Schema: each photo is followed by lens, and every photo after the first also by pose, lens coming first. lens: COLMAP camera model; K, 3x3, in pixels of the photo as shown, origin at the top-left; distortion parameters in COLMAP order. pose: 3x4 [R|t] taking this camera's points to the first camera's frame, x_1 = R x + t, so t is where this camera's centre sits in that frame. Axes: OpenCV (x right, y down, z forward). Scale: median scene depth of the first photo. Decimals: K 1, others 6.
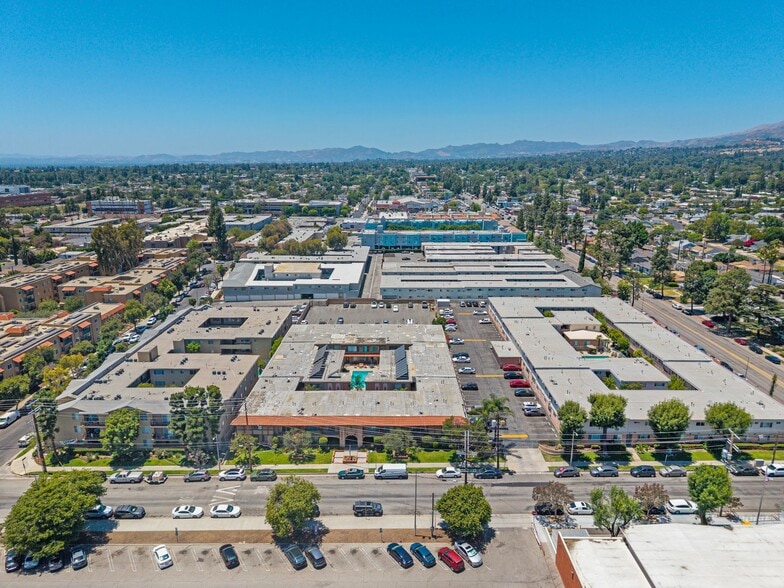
lens RADIAL K [[525.1, 0, 392.5], [0, 525.1, 298.6], [0, 0, 1]] dist [0.029201, -0.028766]
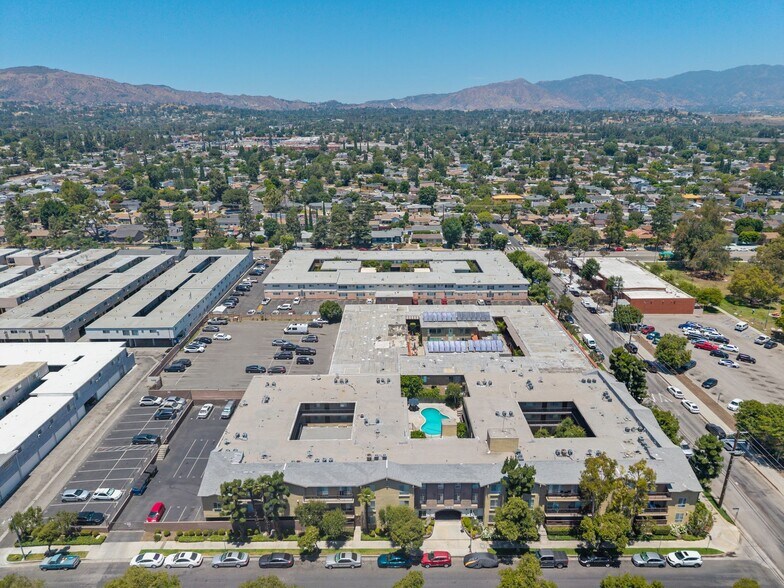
lens RADIAL K [[525.1, 0, 392.1], [0, 525.1, 298.6], [0, 0, 1]] dist [0.029201, -0.028766]
pose [[-0.010373, -0.322671, 0.946454, -1.048942], [0.261307, 0.912741, 0.314041, -0.310204], [-0.965200, 0.250573, 0.074849, 1.048054]]
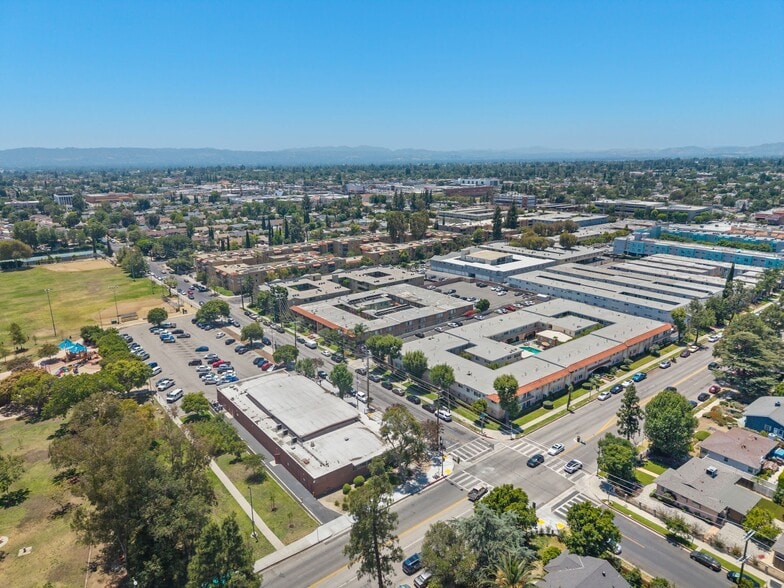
lens RADIAL K [[525.1, 0, 394.9], [0, 525.1, 290.0], [0, 0, 1]] dist [0.029201, -0.028766]
pose [[0.622569, 0.189540, -0.759264, 1.227767], [-0.191852, 0.977584, 0.086729, -0.075306], [0.758683, 0.091671, 0.644977, -0.034244]]
